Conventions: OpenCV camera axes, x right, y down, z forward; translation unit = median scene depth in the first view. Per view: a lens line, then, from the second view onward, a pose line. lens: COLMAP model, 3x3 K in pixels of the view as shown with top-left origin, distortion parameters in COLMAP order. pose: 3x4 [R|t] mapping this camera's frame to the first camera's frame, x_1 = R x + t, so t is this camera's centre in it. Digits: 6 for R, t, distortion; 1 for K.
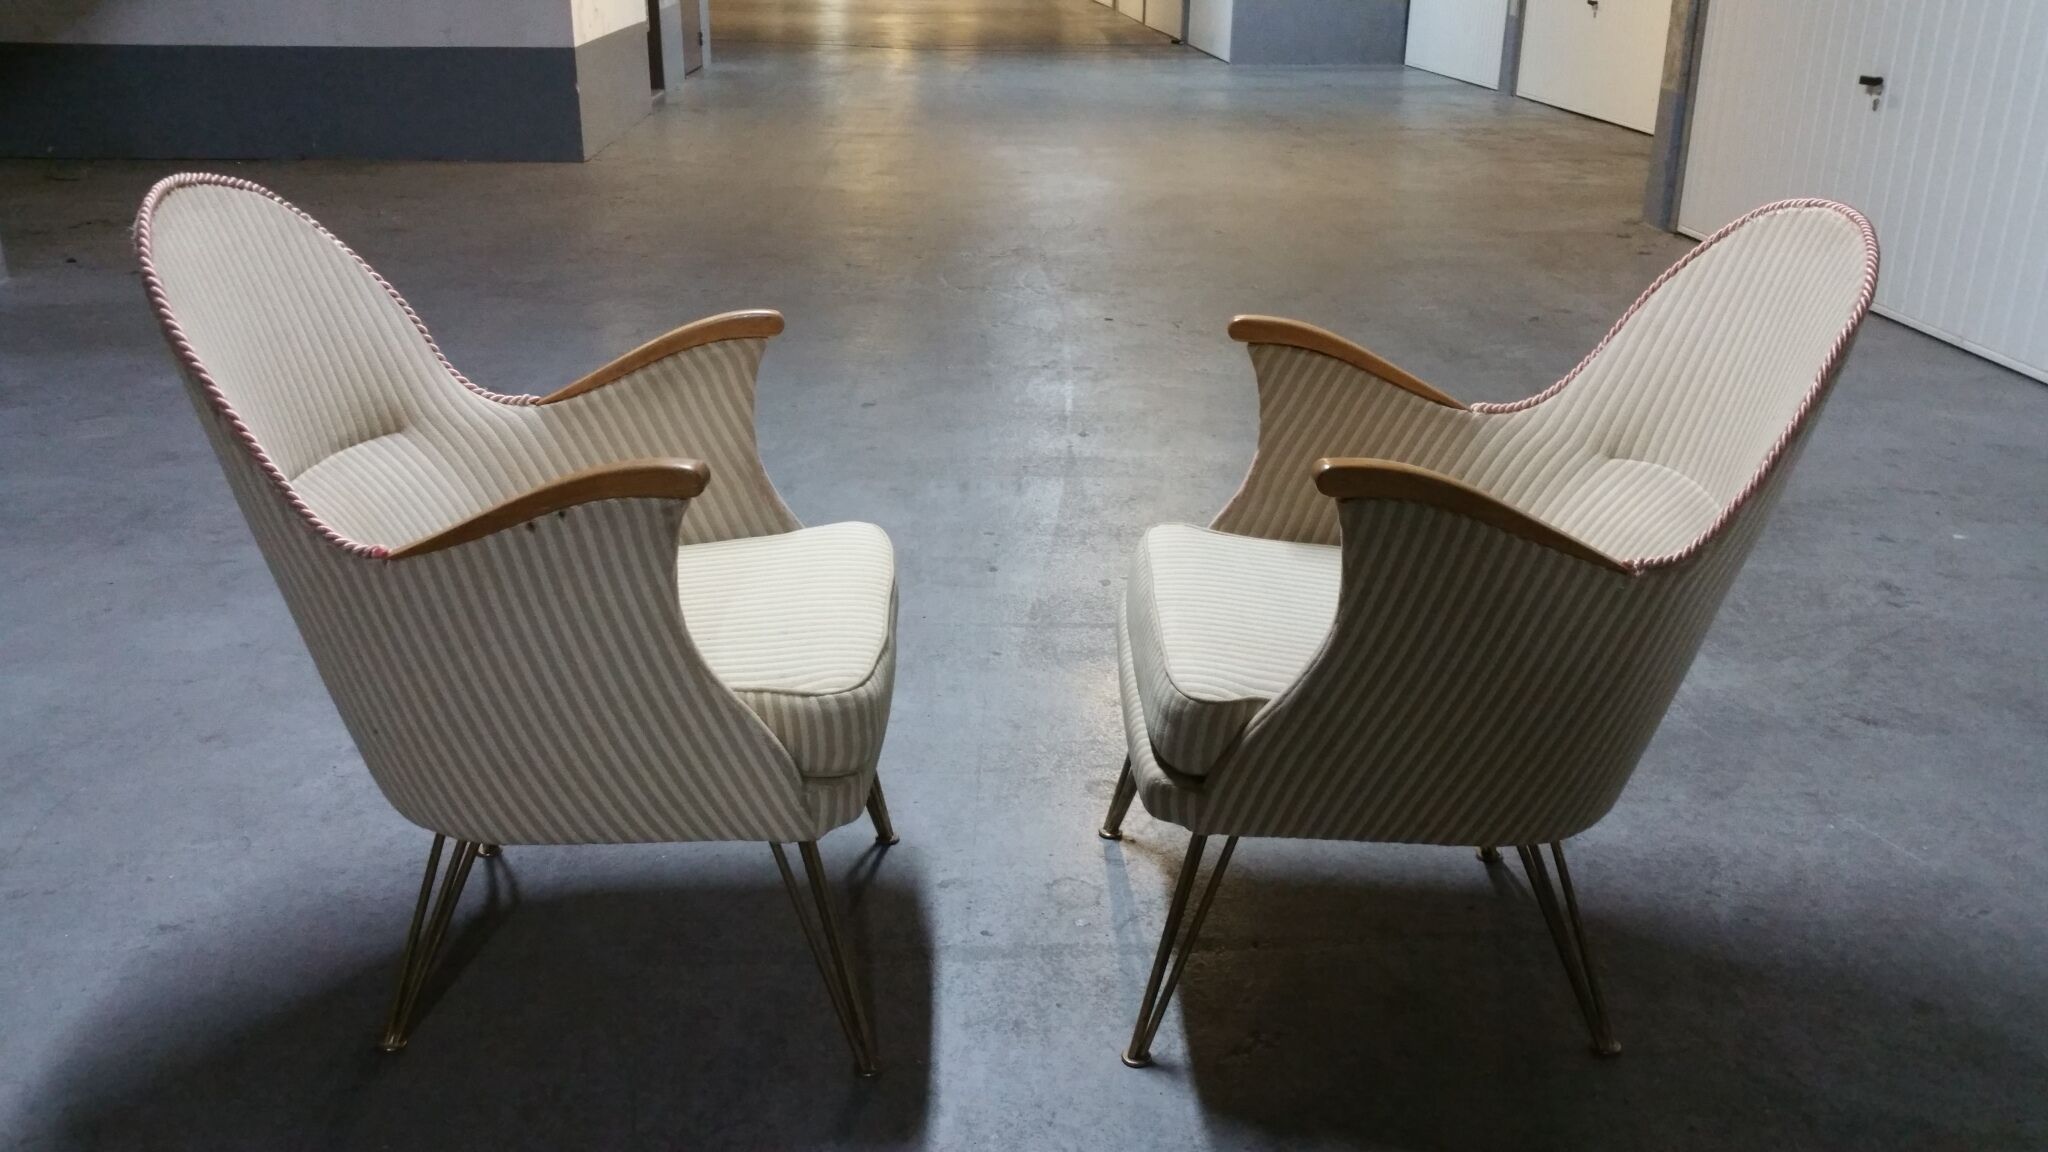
lens RADIAL K [[1689.5, 0, 1030.8], [0, 1689.5, 669.7], [0, 0, 1]] dist [0.127922, -0.287801]
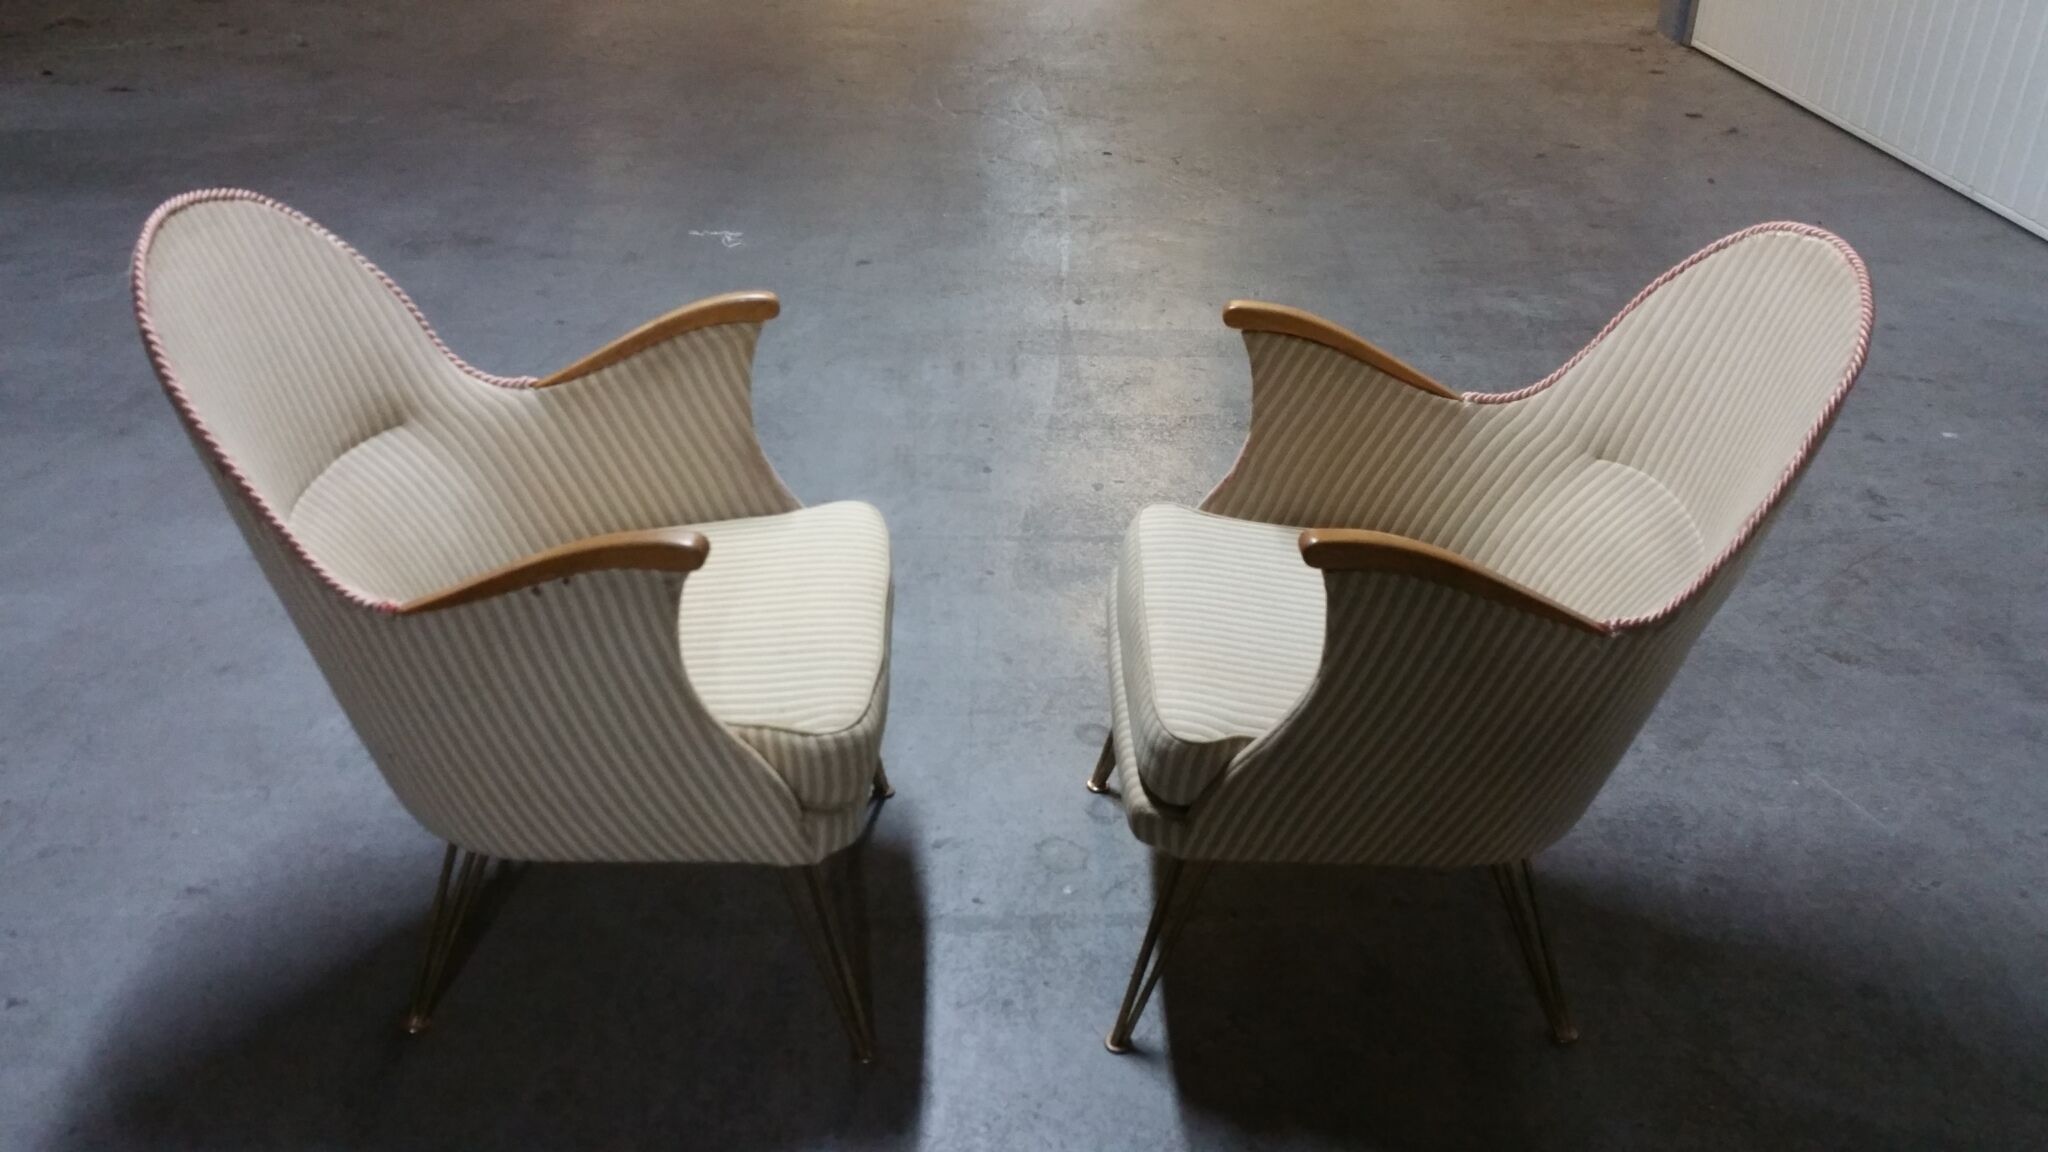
lens RADIAL K [[1677.3, 0, 1020.6], [0, 1677.3, 611.4], [0, 0, 1]] dist [0.132087, -0.286118]
pose [[0.999949, 0.010002, -0.001445, 0.000015], [-0.009740, 0.991969, 0.126108, -0.155133], [0.002694, -0.126087, 0.992015, -0.008742]]
